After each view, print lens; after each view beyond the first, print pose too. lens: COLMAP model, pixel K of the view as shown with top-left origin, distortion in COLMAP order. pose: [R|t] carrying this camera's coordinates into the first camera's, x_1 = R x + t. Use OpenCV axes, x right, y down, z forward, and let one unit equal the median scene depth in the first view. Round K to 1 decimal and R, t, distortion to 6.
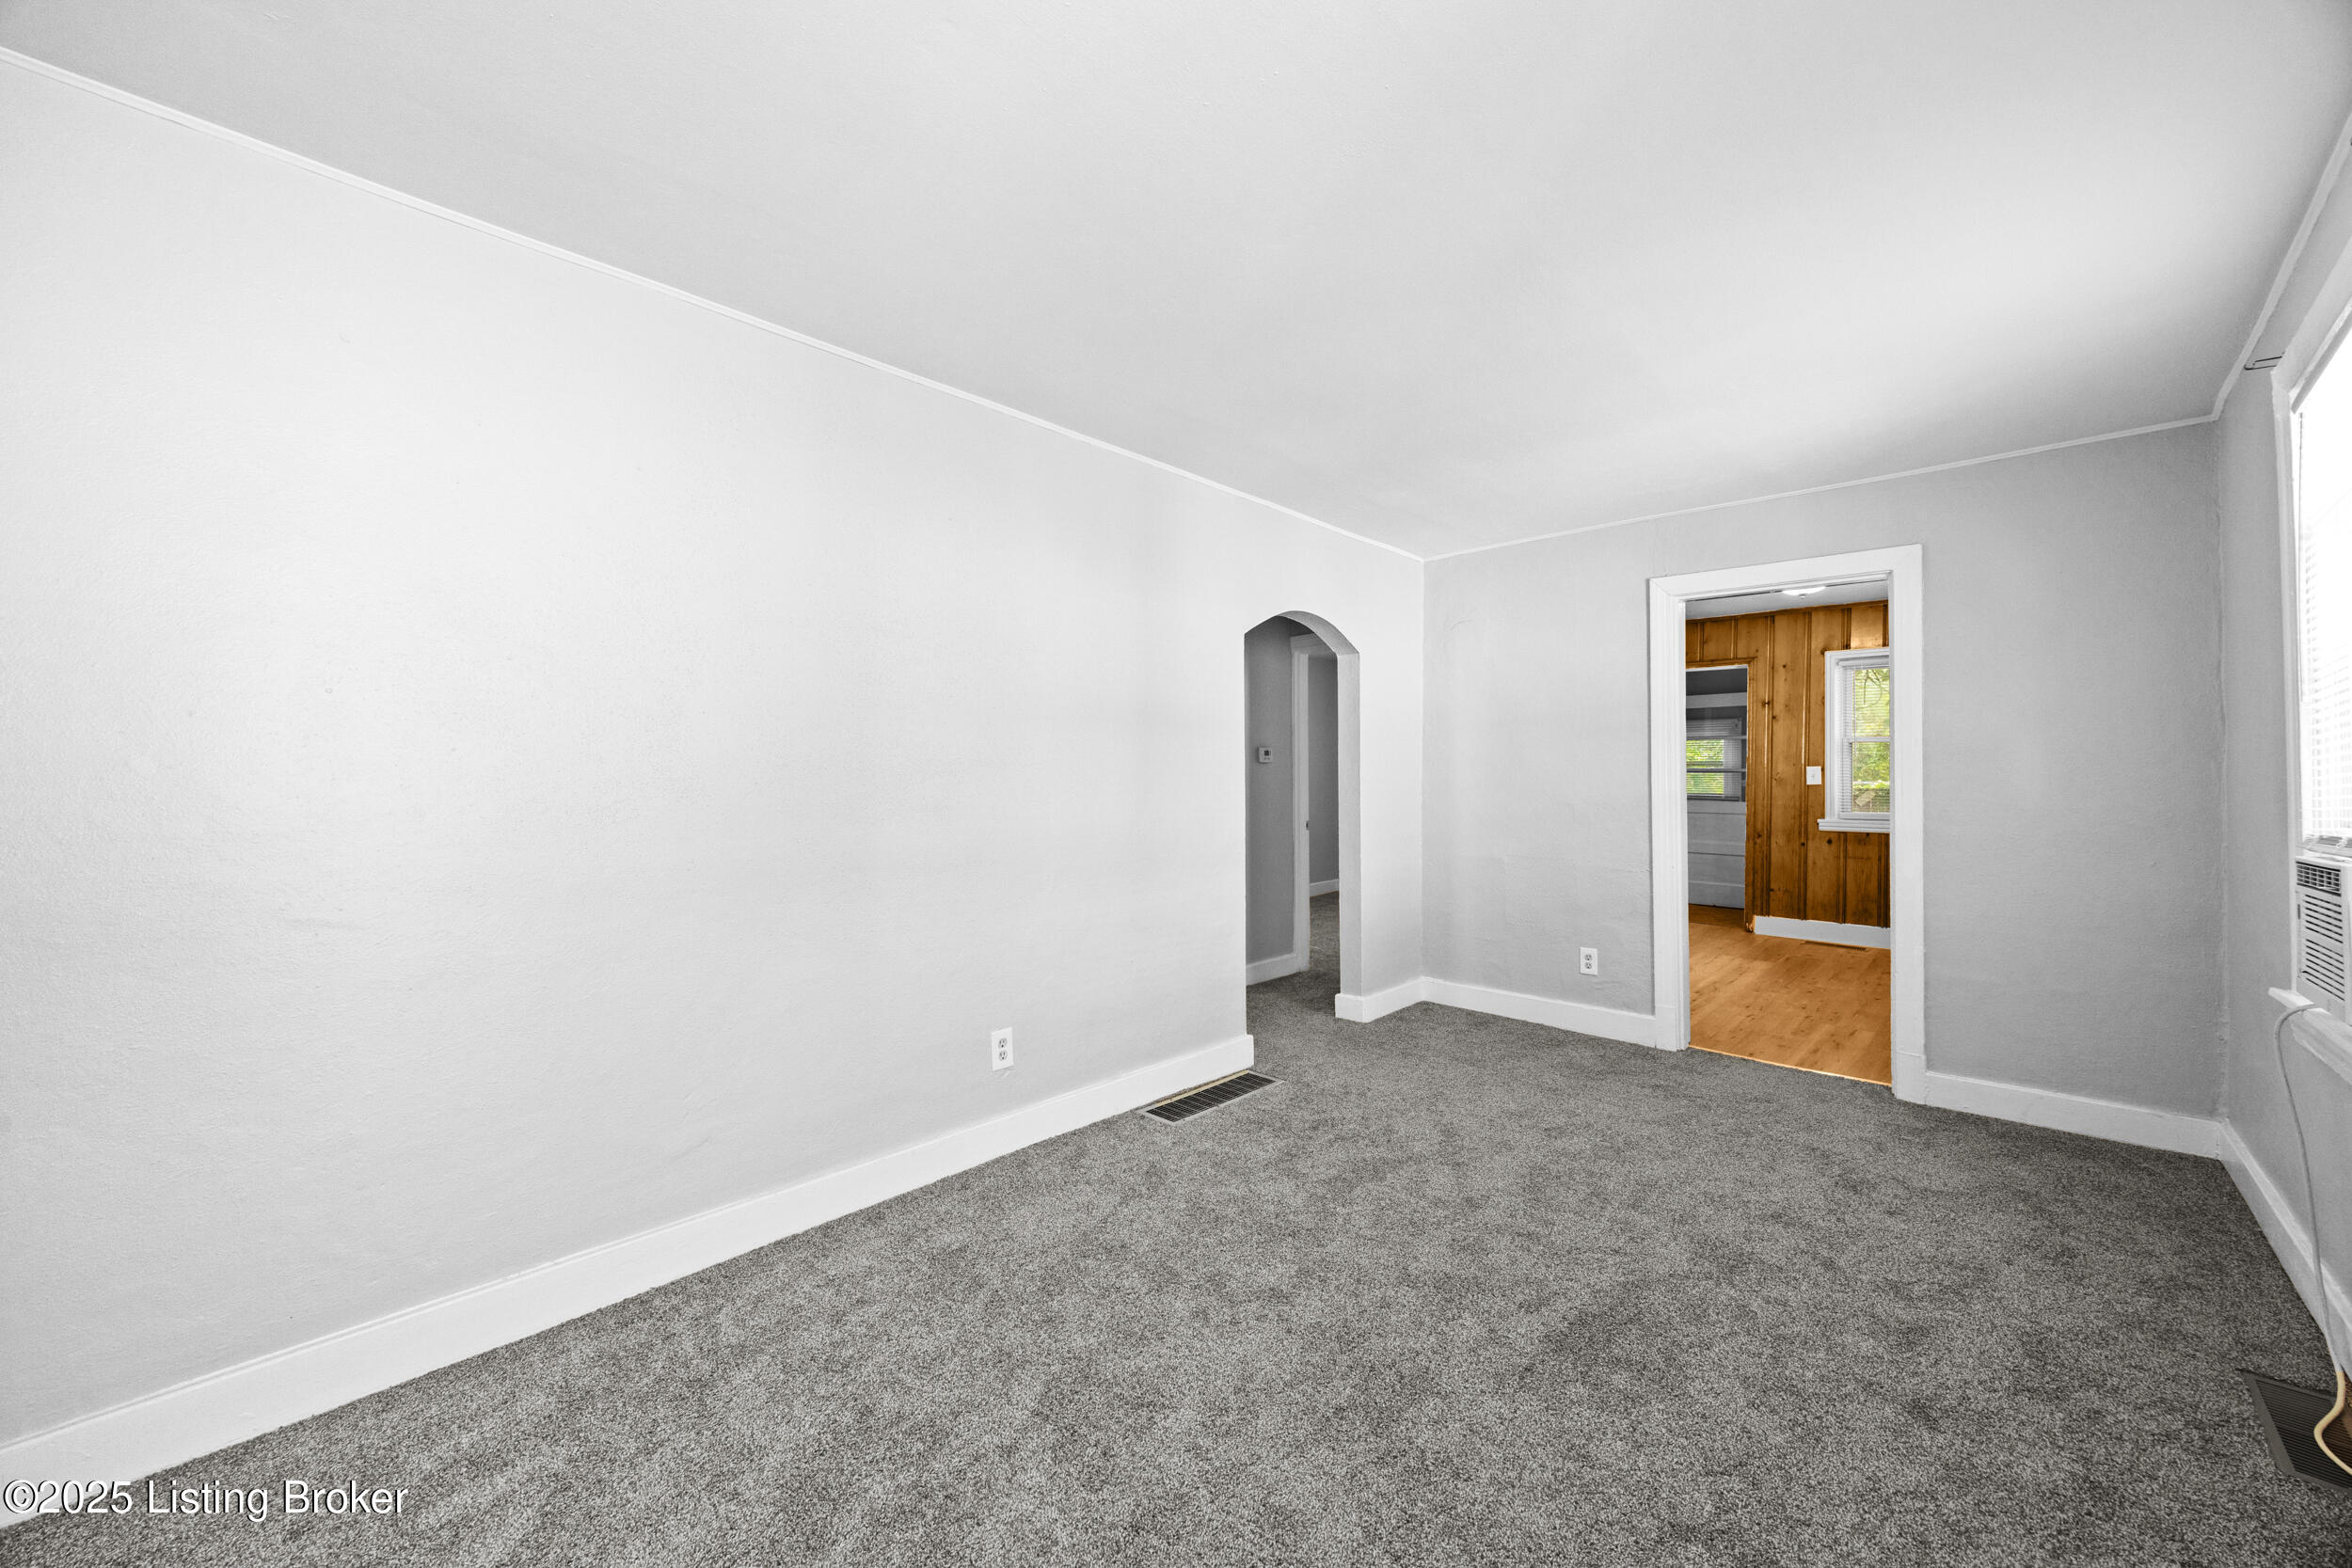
lens RADIAL K [[892.0, 0, 1177.3], [0, 892.0, 776.3], [0, 0, 1]] dist [-0.001060, -0.000124]
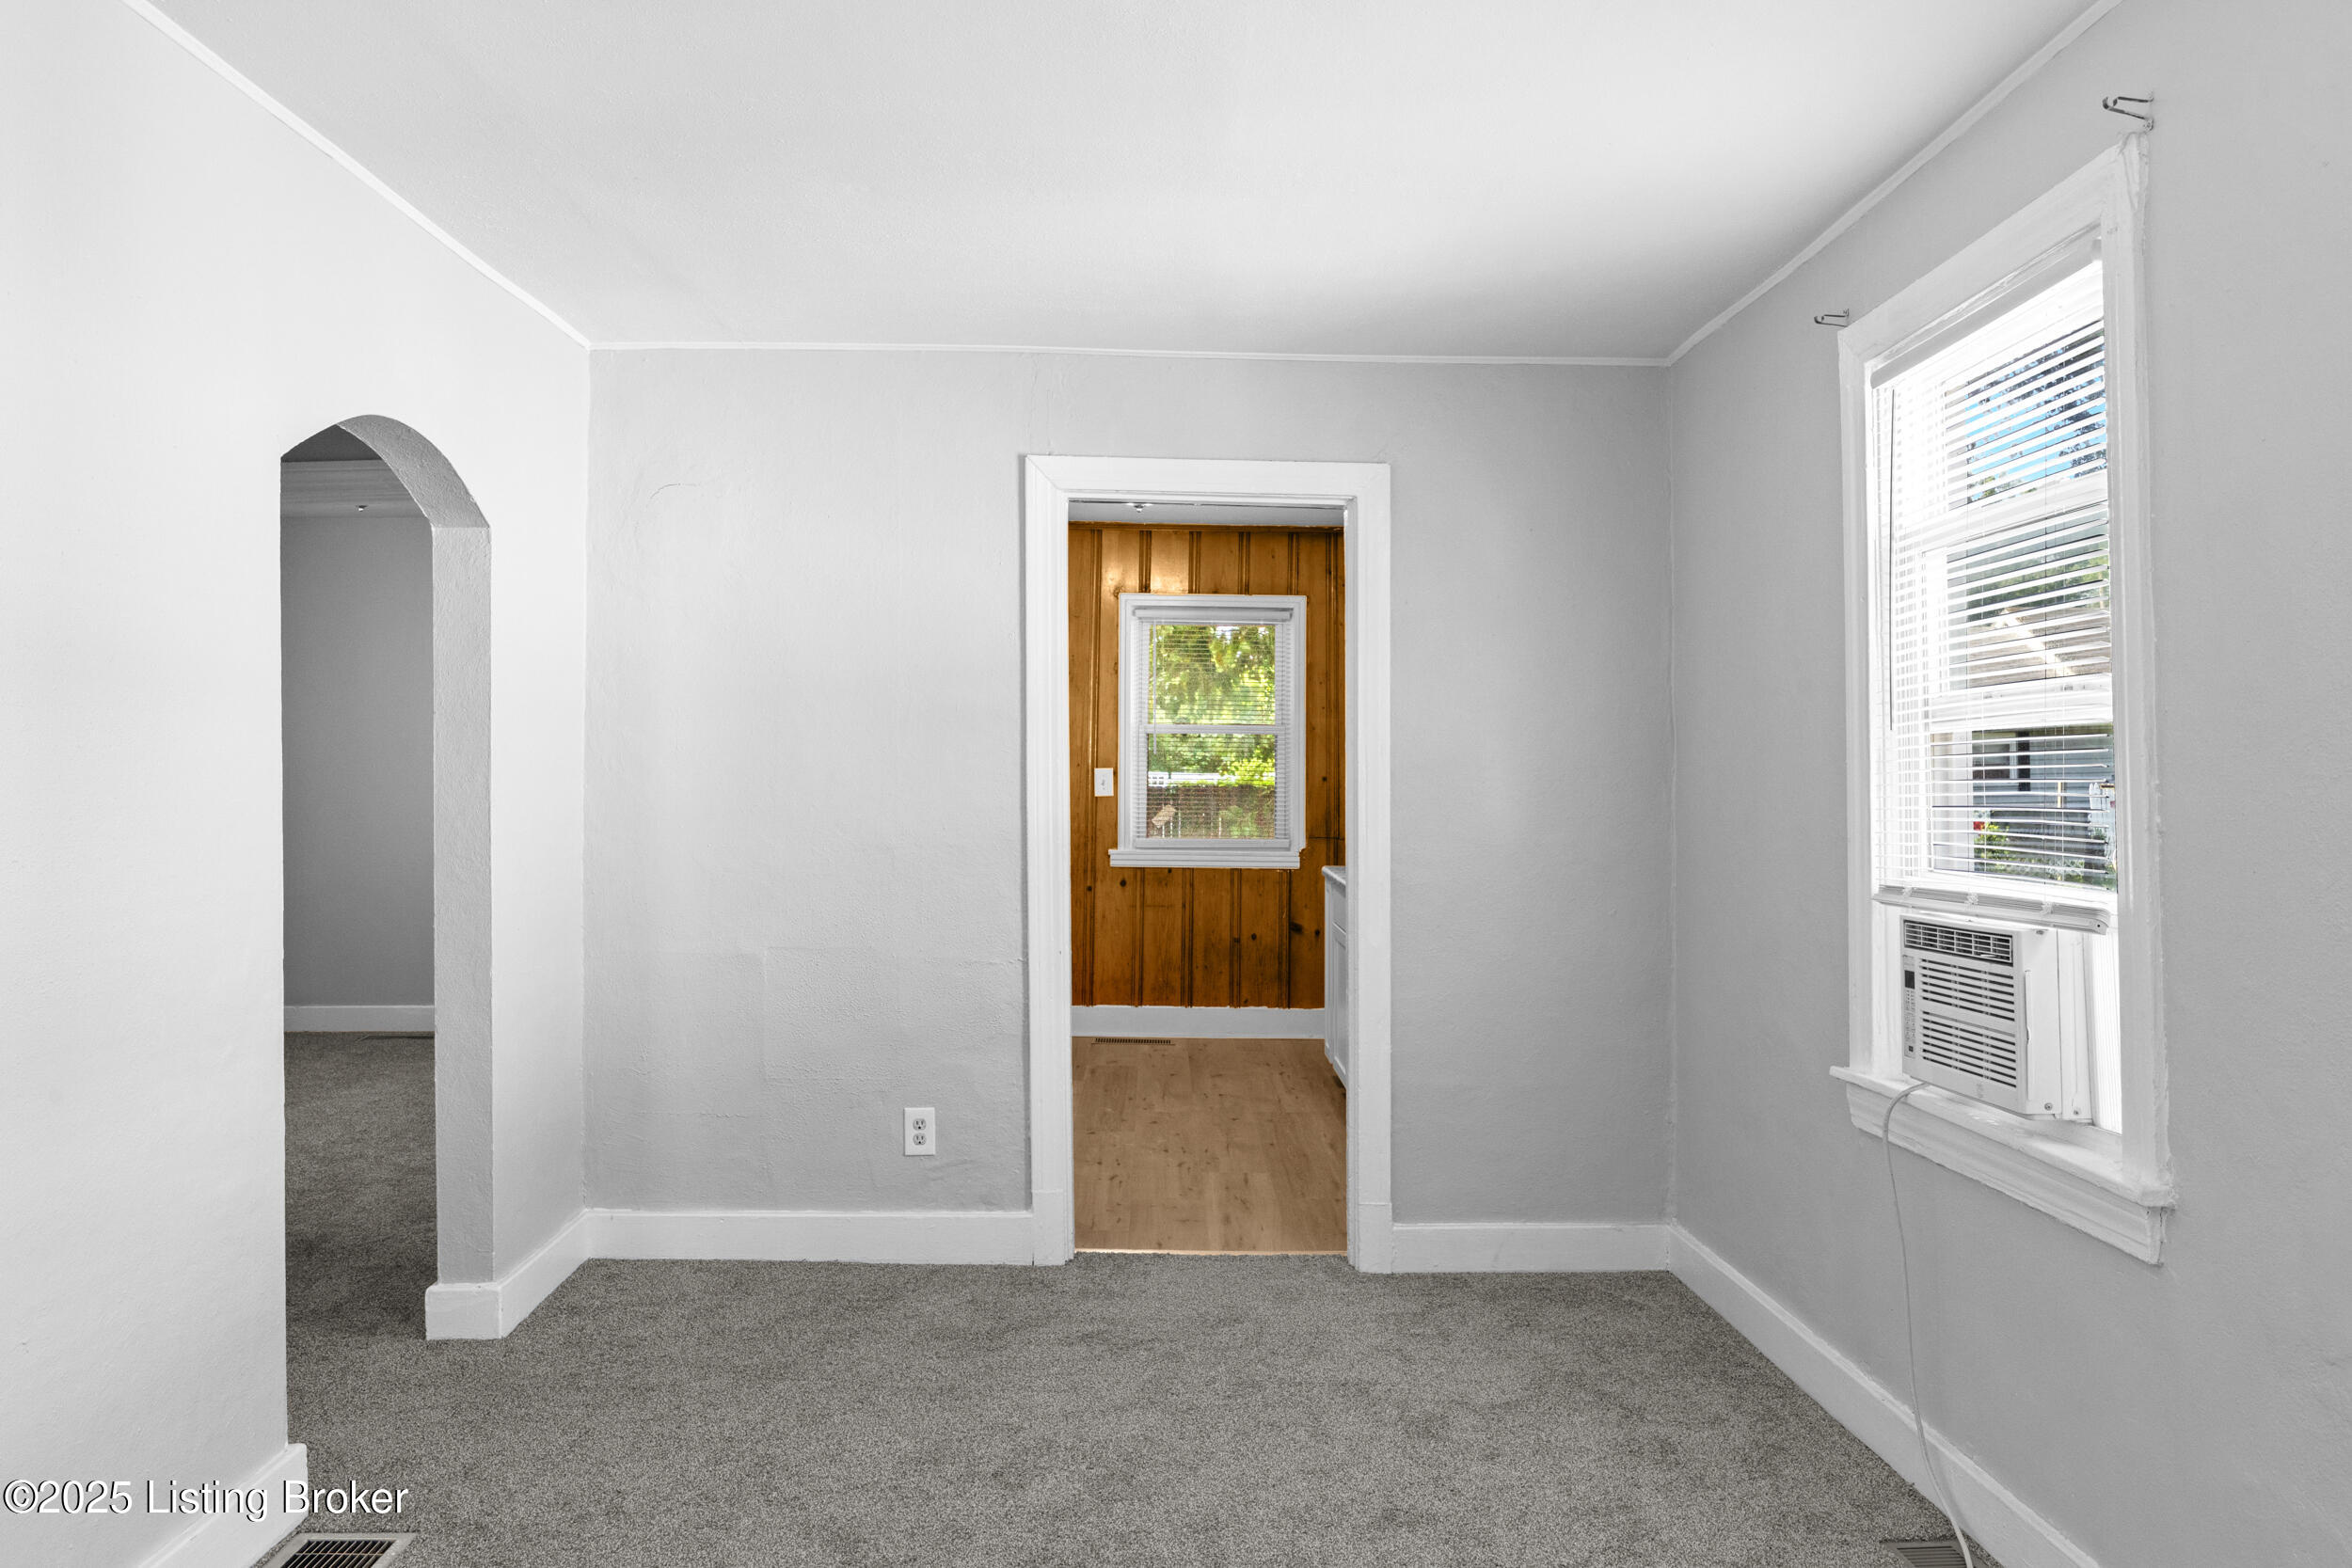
lens RADIAL K [[1653.4, 0, 1177.2], [0, 1653.4, 765.8], [0, 0, 1]] dist [-0.005604, 0.002002]
pose [[0.705757, 0.005437, 0.708433, -0.170289], [-0.007911, 0.999969, 0.000206, -0.022621], [-0.708410, -0.005750, 0.705778, 0.187175]]
